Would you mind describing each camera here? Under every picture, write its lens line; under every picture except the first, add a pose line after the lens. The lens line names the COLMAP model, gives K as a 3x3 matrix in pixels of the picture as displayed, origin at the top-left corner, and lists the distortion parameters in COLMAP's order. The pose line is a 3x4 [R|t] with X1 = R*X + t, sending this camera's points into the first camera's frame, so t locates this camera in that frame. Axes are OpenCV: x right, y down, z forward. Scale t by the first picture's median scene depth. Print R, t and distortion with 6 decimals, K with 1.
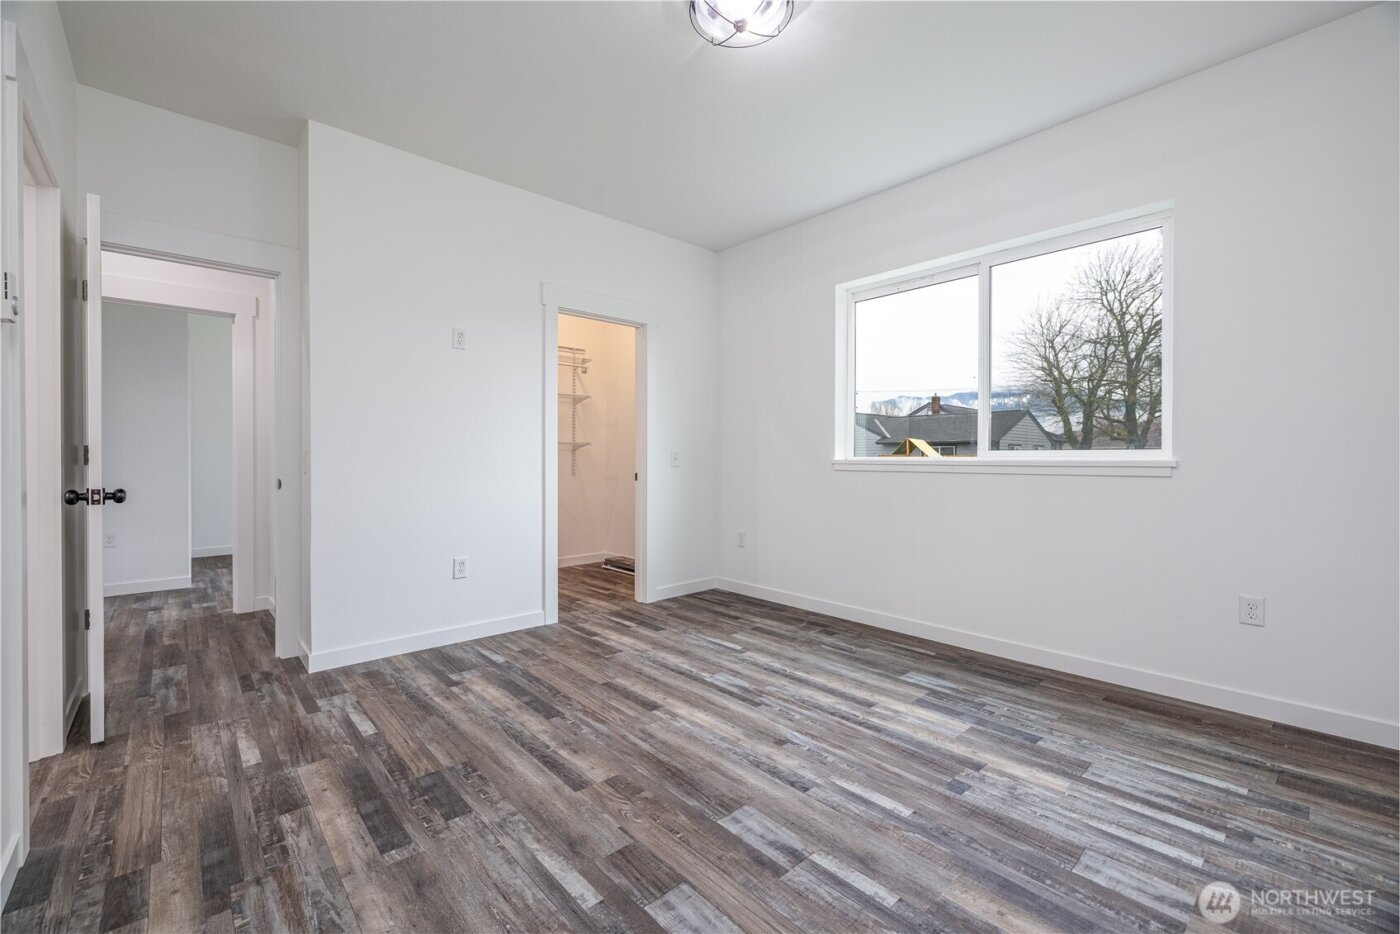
lens RADIAL K [[588.8, 0, 729.2], [0, 588.8, 467.0], [0, 0, 1]] dist [-0.001078, -0.000602]
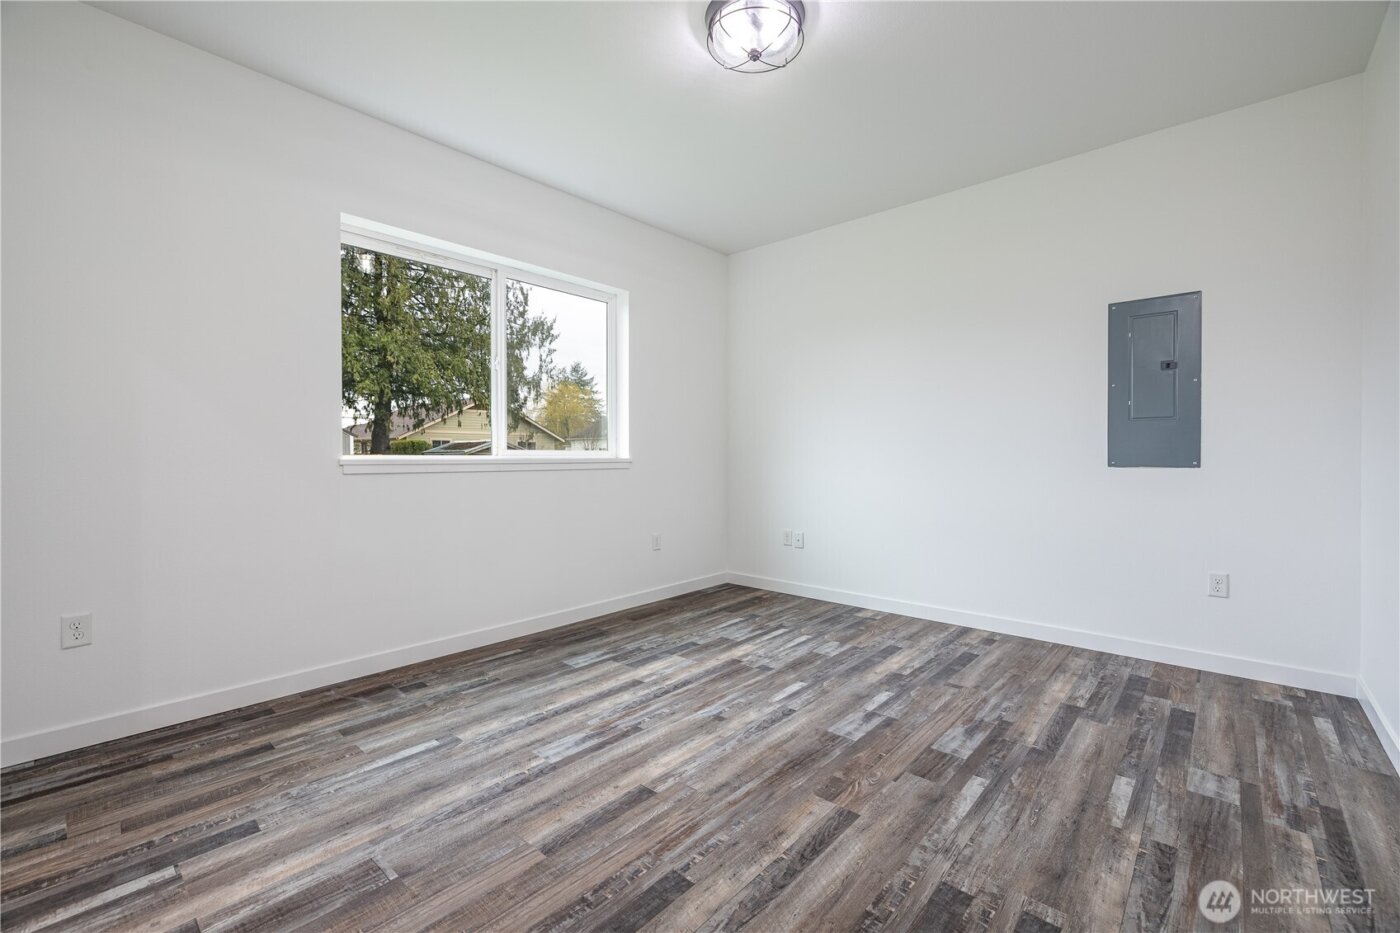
lens RADIAL K [[588.8, 0, 691.5], [0, 588.8, 464.9], [0, 0, 1]] dist [-0.001078, -0.000602]
pose [[-0.071347, -0.014440, 0.997347, -0.993450], [0.018139, 0.999711, 0.015772, -0.016354], [-0.997287, 0.019216, -0.071064, 1.132513]]
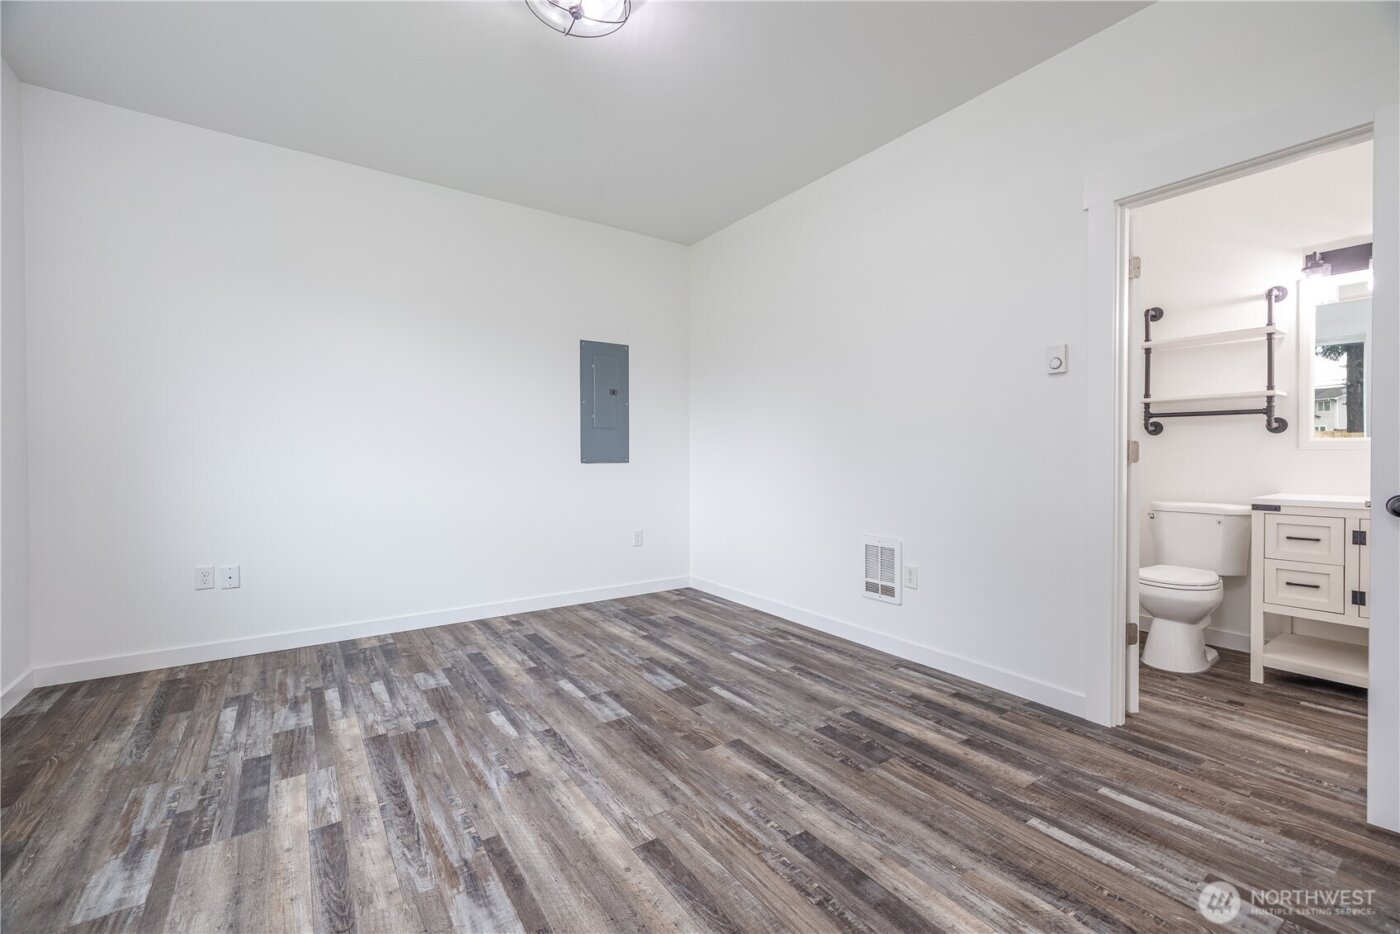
lens RADIAL K [[588.8, 0, 719.5], [0, 588.8, 463.5], [0, 0, 1]] dist [-0.001078, -0.000602]
pose [[-0.990055, -0.000892, 0.140675, -0.332334], [0.003454, 0.999524, 0.030641, -0.025056], [-0.140635, 0.030822, -0.989582, 1.838575]]
